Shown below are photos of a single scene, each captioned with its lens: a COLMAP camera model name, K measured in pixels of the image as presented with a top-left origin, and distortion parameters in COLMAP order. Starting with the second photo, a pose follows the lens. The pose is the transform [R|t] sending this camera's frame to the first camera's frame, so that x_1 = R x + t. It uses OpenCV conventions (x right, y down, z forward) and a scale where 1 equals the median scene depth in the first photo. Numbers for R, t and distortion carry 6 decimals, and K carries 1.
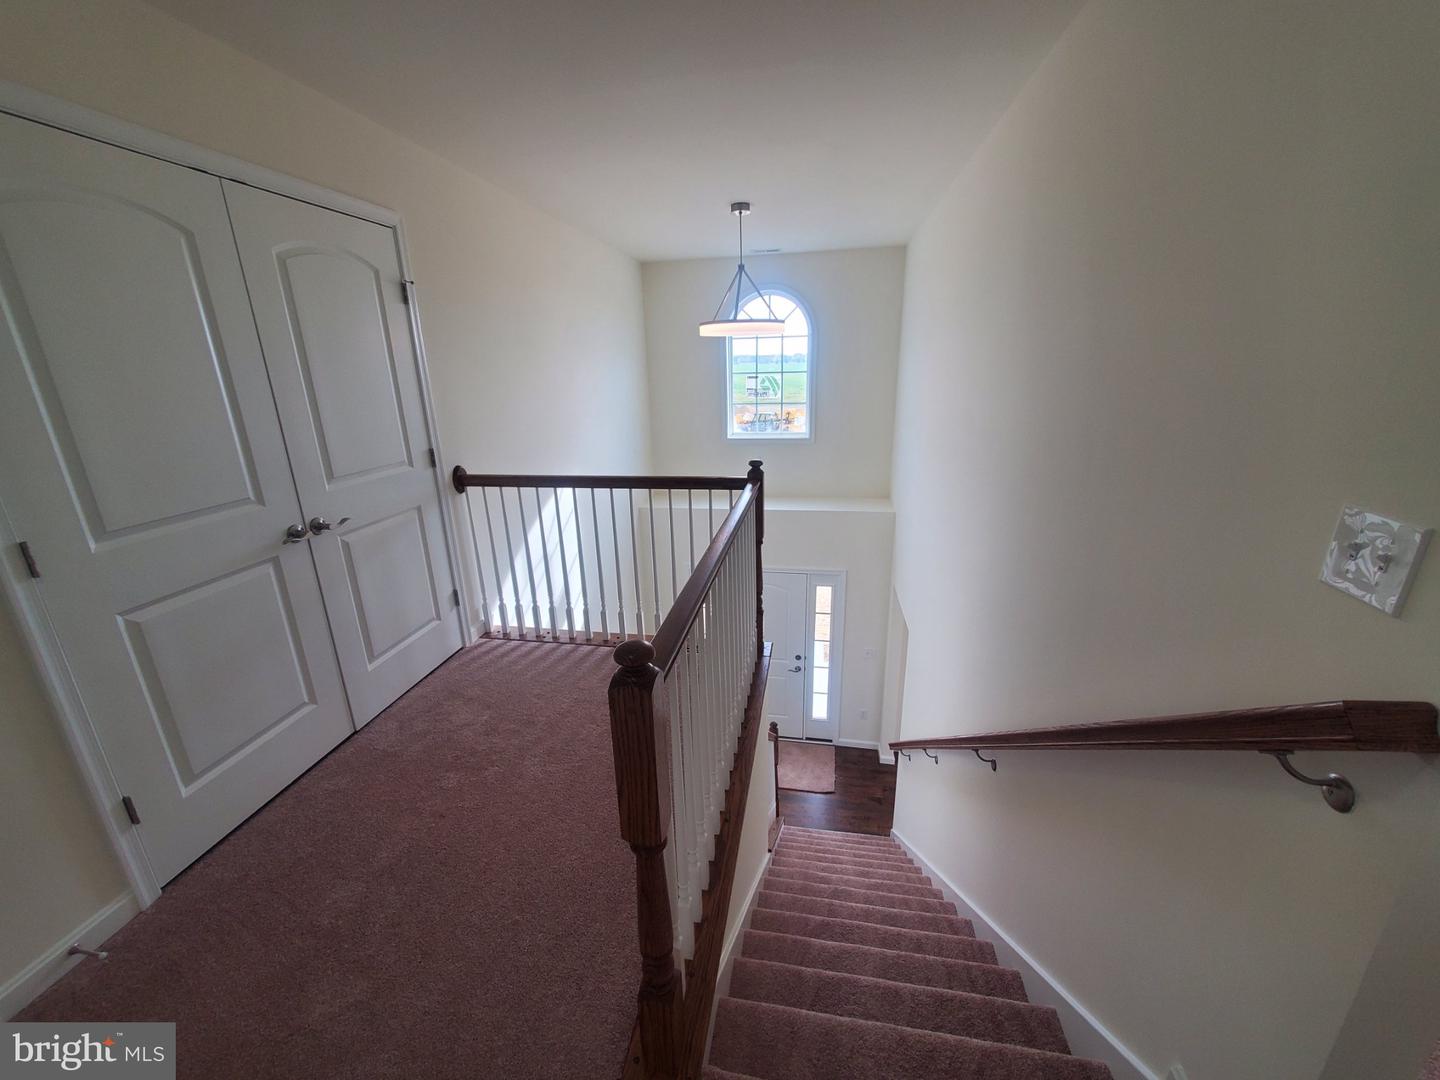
lens RADIAL K [[569.3, 0, 713.2], [0, 569.3, 537.9], [0, 0, 1]] dist [0.000593, 0.000043]
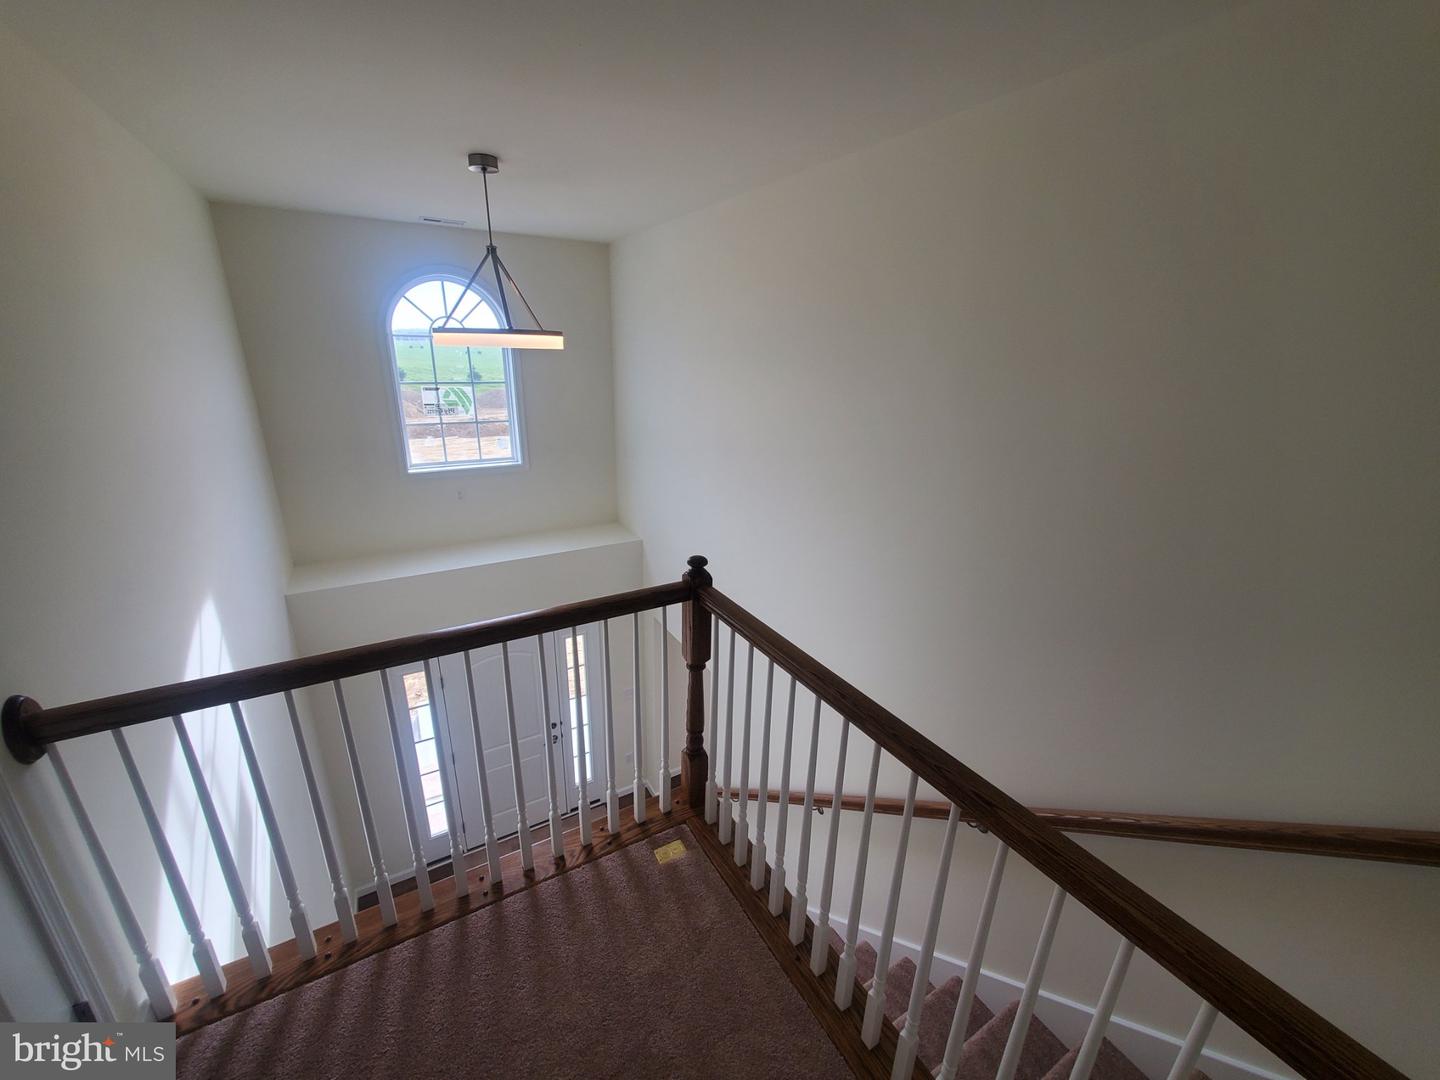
lens RADIAL K [[569.3, 0, 713.2], [0, 569.3, 537.9], [0, 0, 1]] dist [0.000593, 0.000043]
pose [[0.763524, -0.167261, 0.623743, -0.156204], [0.152776, 0.985242, 0.077186, -0.096735], [-0.627448, 0.036360, 0.777809, 0.206015]]
